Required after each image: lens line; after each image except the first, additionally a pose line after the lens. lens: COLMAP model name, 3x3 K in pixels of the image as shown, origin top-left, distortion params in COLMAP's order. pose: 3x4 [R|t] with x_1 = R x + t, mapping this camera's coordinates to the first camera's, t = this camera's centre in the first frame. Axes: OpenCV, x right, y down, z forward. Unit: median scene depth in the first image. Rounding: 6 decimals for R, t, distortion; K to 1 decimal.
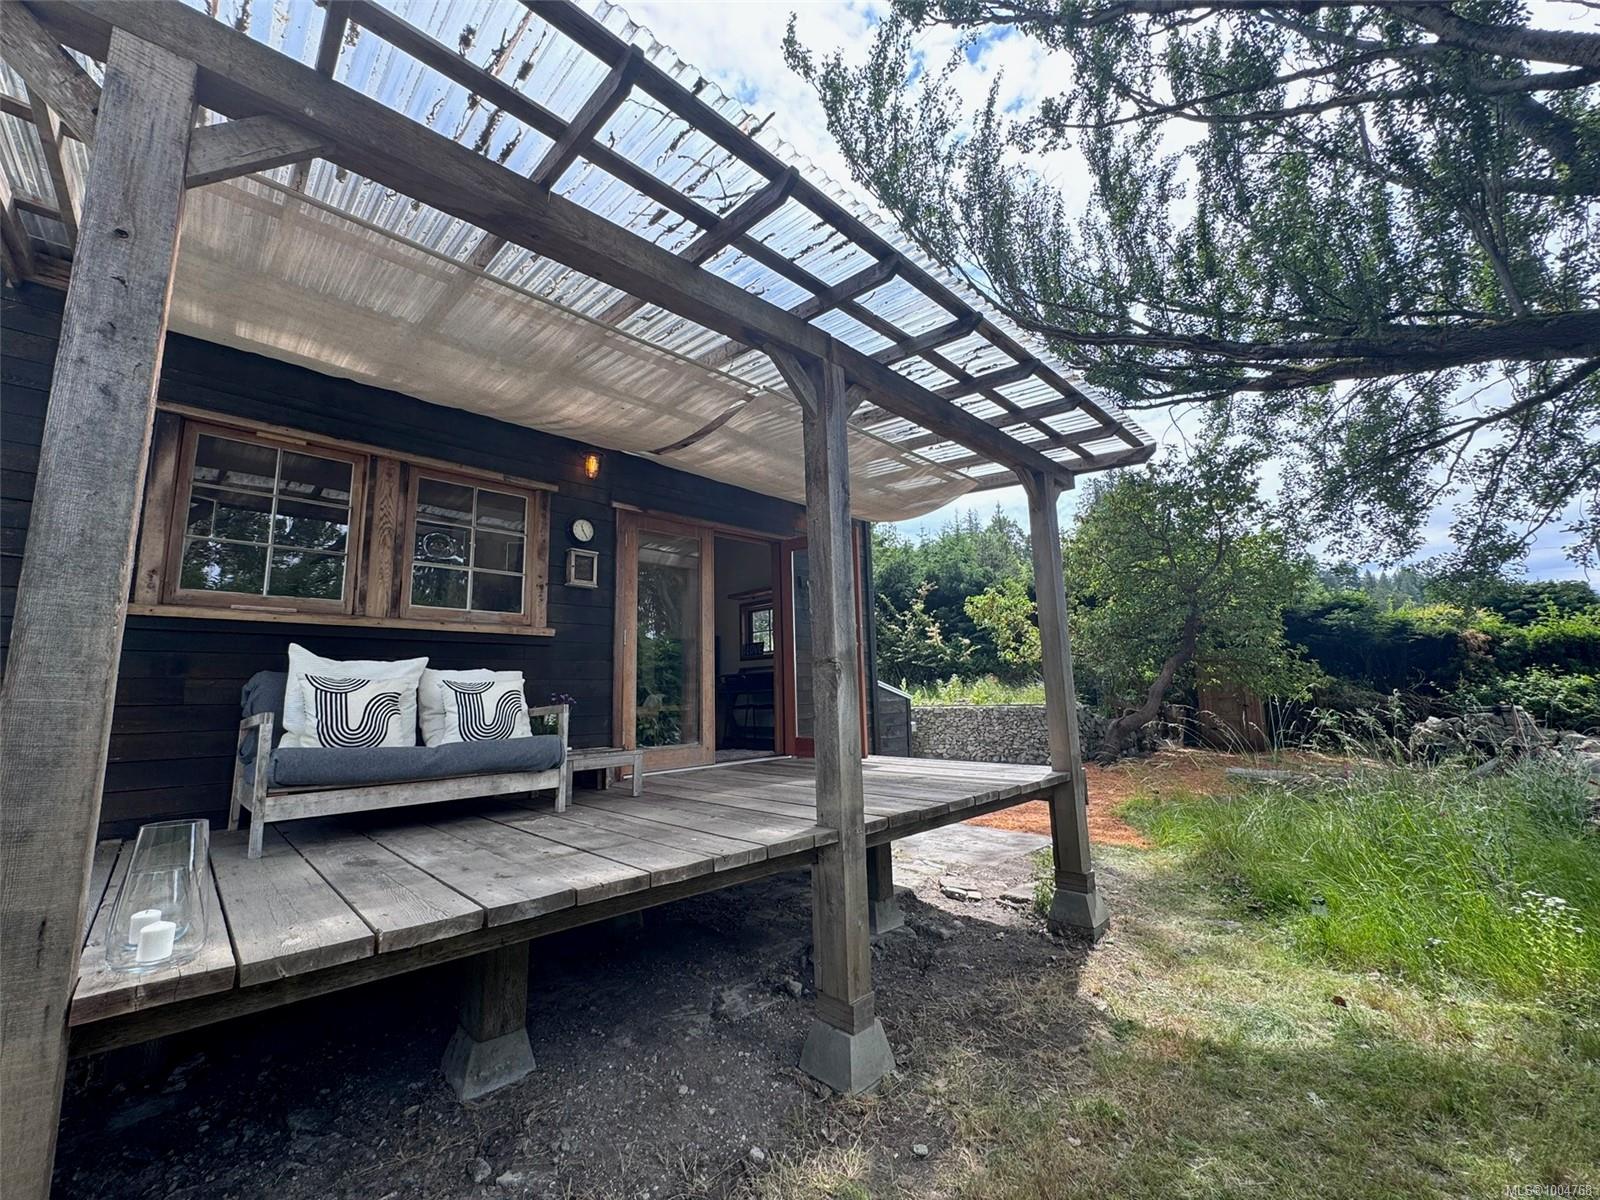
lens RADIAL K [[639.8, 0, 800.0], [0, 639.8, 600.0], [0, 0, 1]] dist [-0.001254, -0.000468]
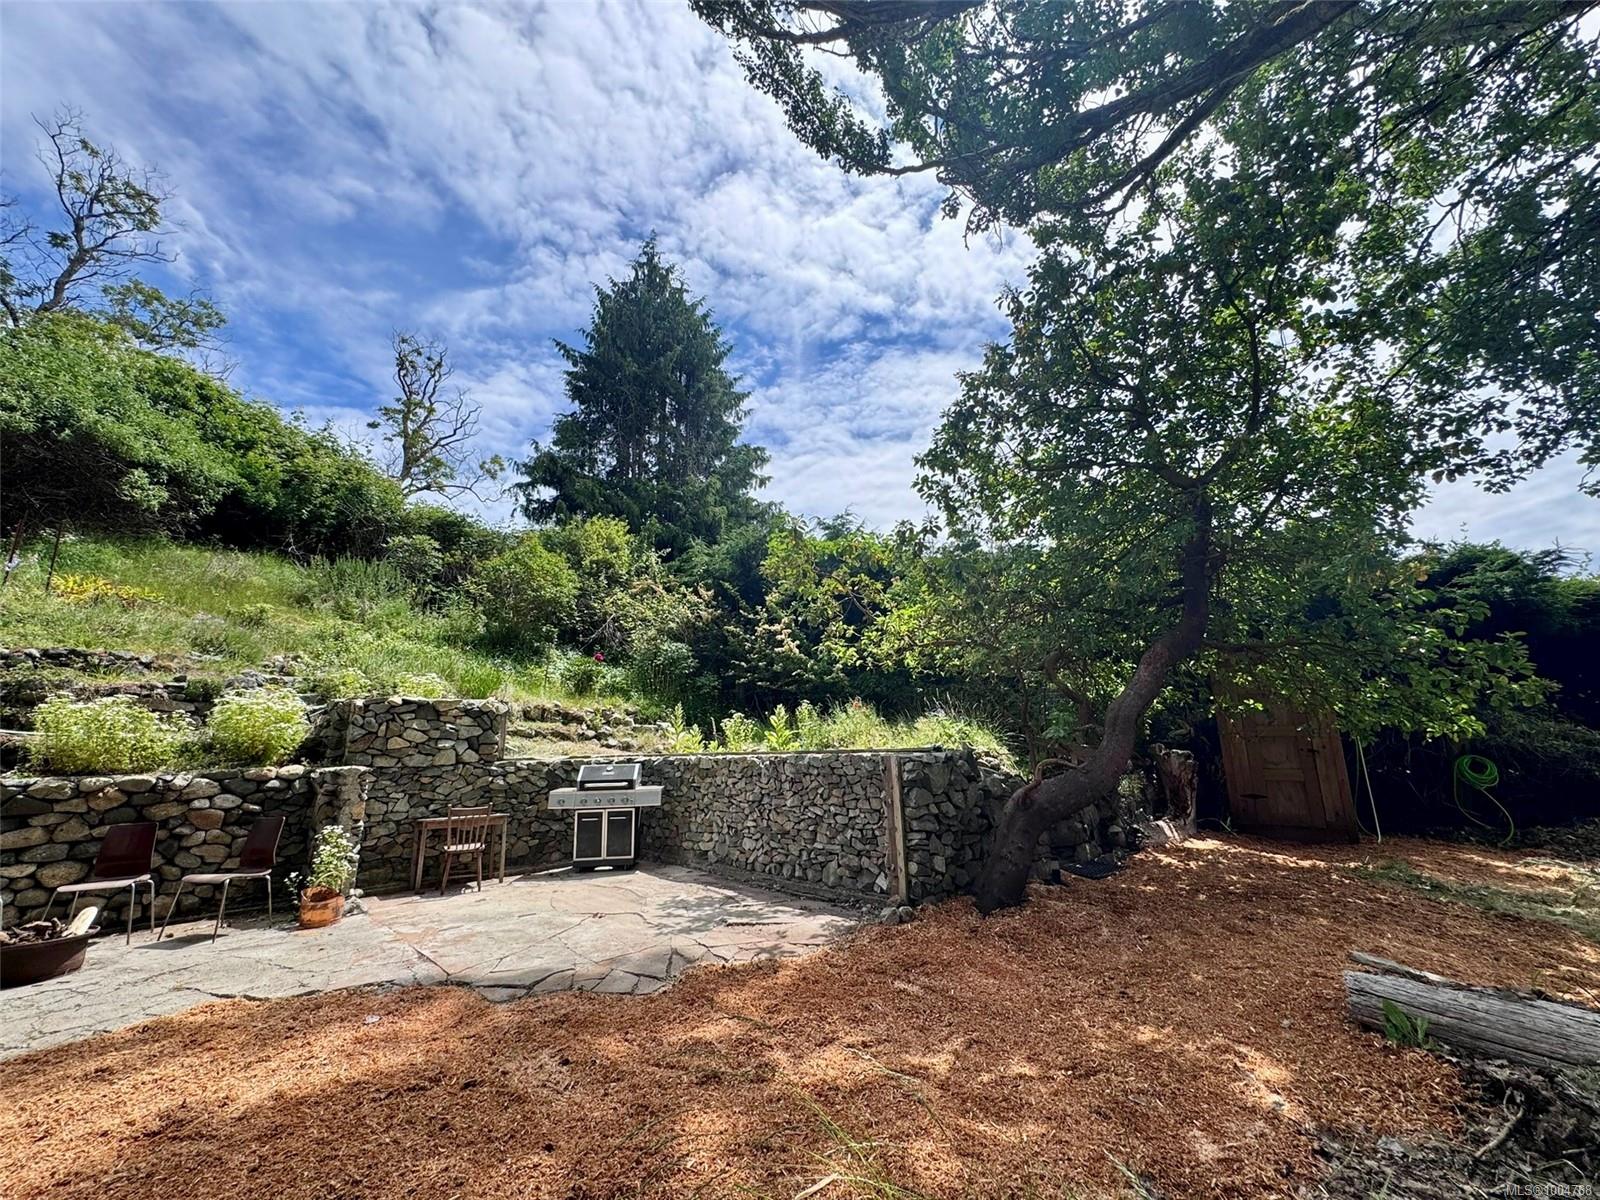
lens RADIAL K [[639.8, 0, 800.0], [0, 639.8, 600.0], [0, 0, 1]] dist [-0.001254, -0.000468]
pose [[0.999976, -0.004934, -0.004900, 0.288653], [0.004568, 0.997392, -0.072036, 0.079596], [0.005243, 0.072012, 0.997390, 0.478606]]
